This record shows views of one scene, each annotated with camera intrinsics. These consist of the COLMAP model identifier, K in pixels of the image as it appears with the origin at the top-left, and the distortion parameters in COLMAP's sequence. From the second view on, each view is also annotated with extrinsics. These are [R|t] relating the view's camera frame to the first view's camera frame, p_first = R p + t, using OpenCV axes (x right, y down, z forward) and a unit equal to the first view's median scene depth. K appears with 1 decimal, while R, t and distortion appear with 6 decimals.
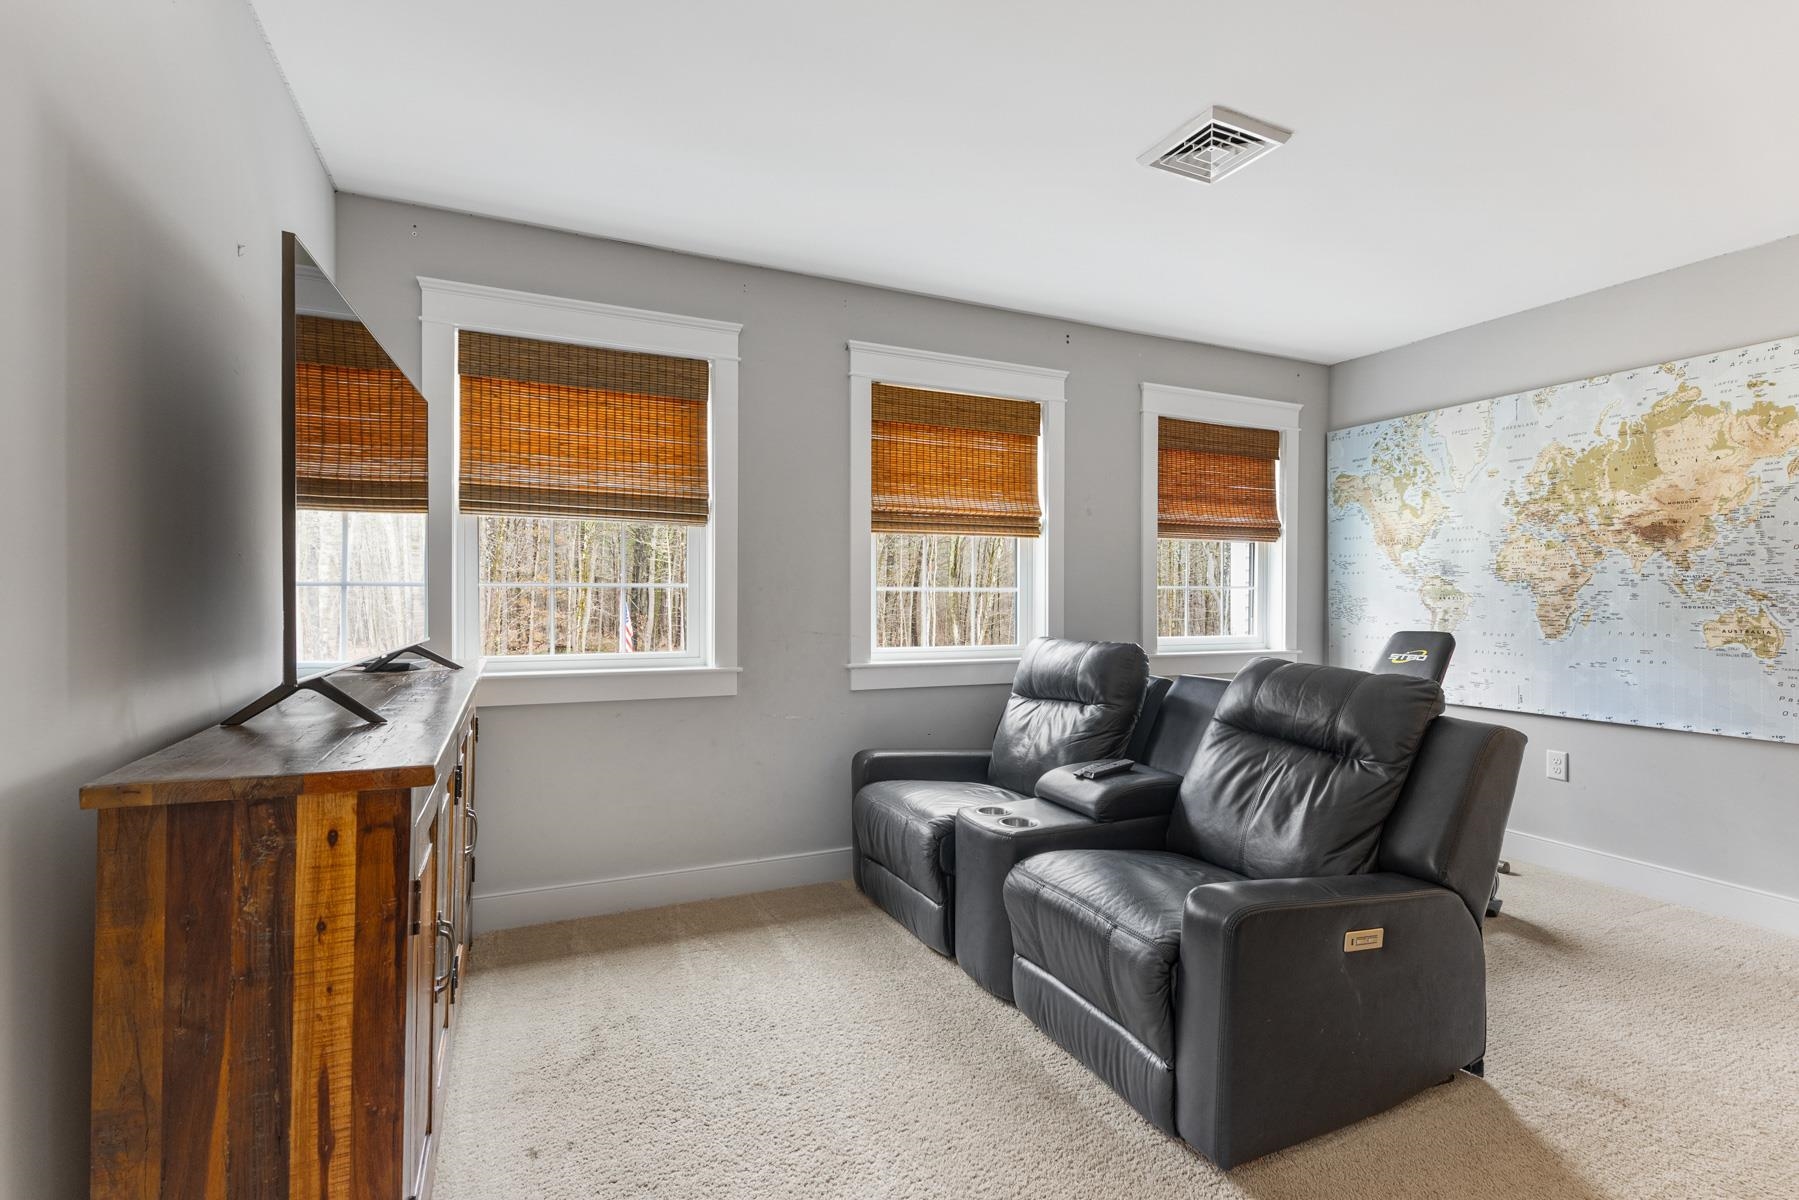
lens RADIAL K [[829.7, 0, 899.2], [0, 829.7, 593.7], [0, 0, 1]] dist [0.000156, 0.000211]
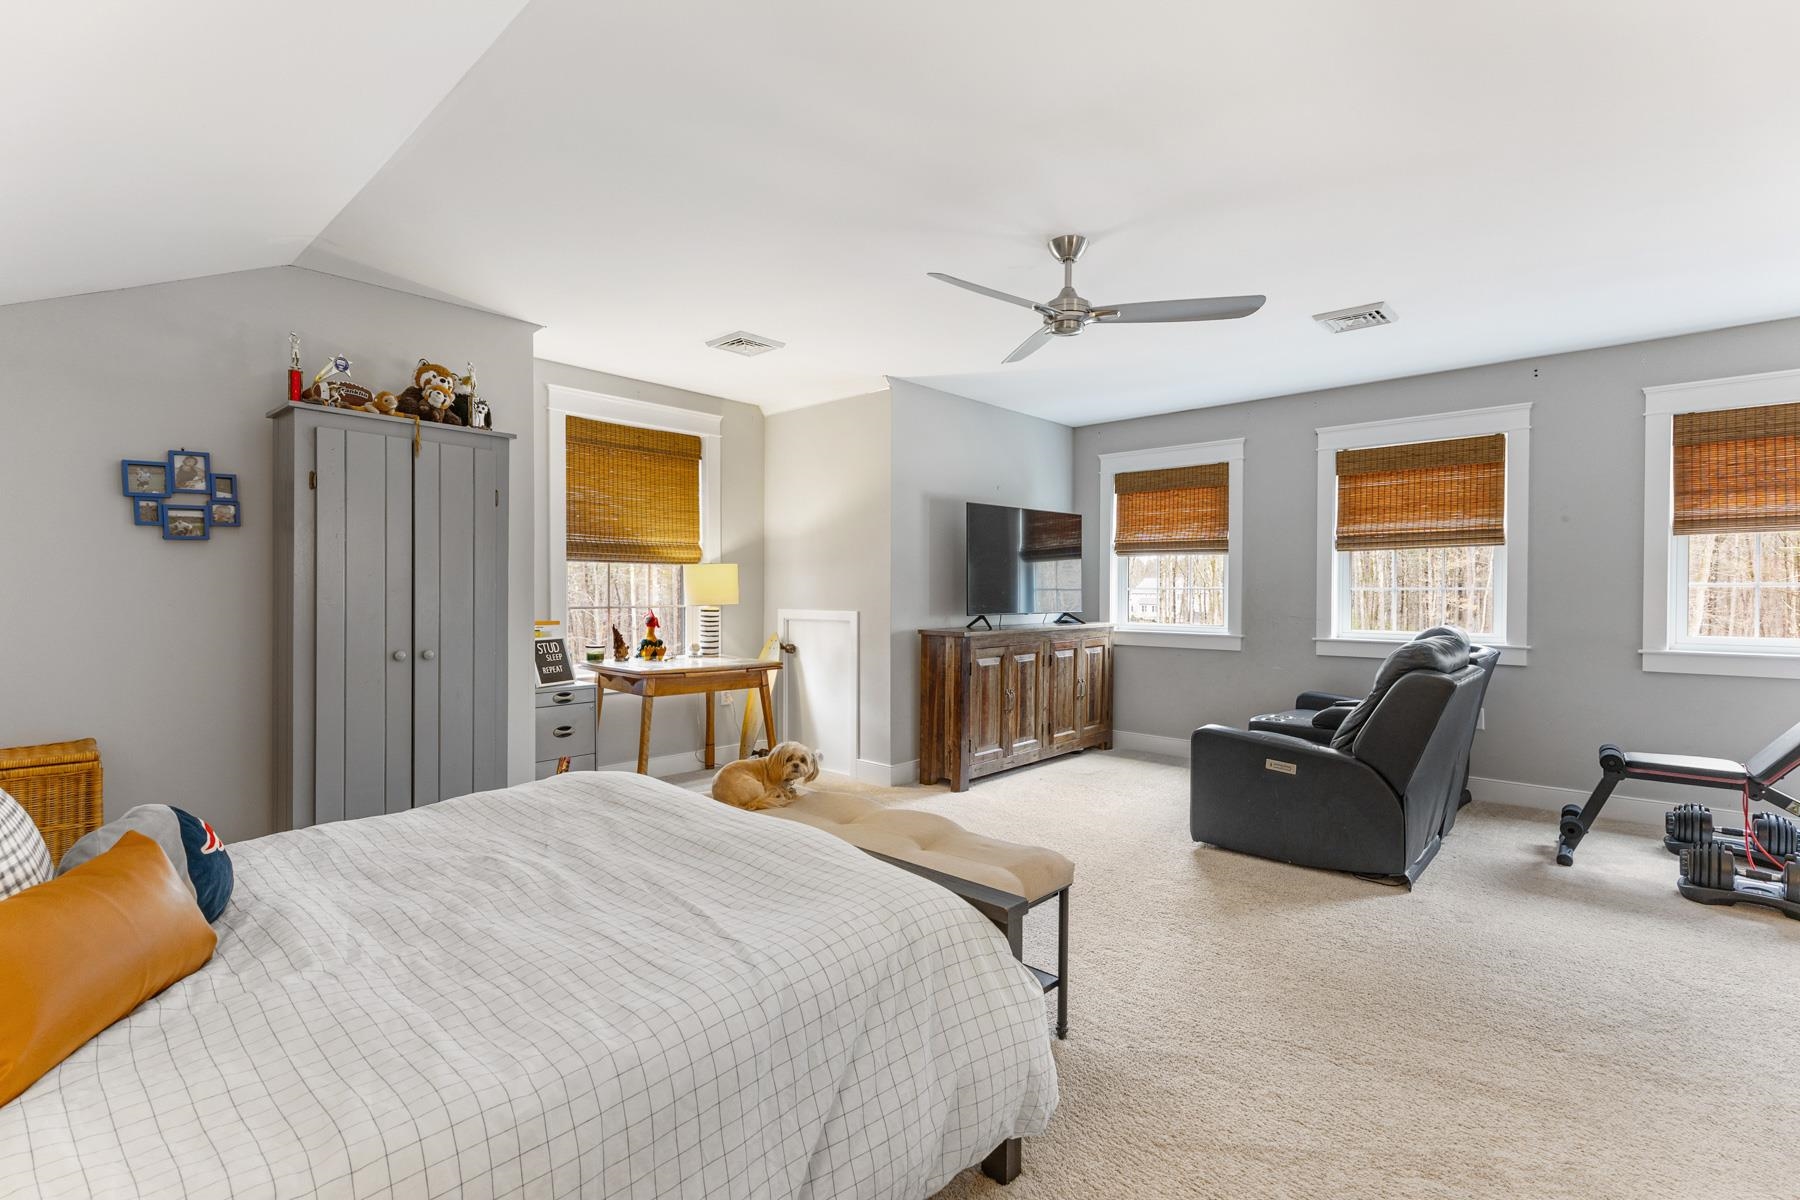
lens RADIAL K [[830.2, 0, 898.5], [0, 830.2, 598.0], [0, 0, 1]] dist [0.000156, 0.000211]
pose [[0.376985, 0.001472, -0.926218, 1.150157], [-0.000062, 0.999999, 0.001564, 0.008606], [0.926219, -0.000532, 0.376985, -0.324908]]
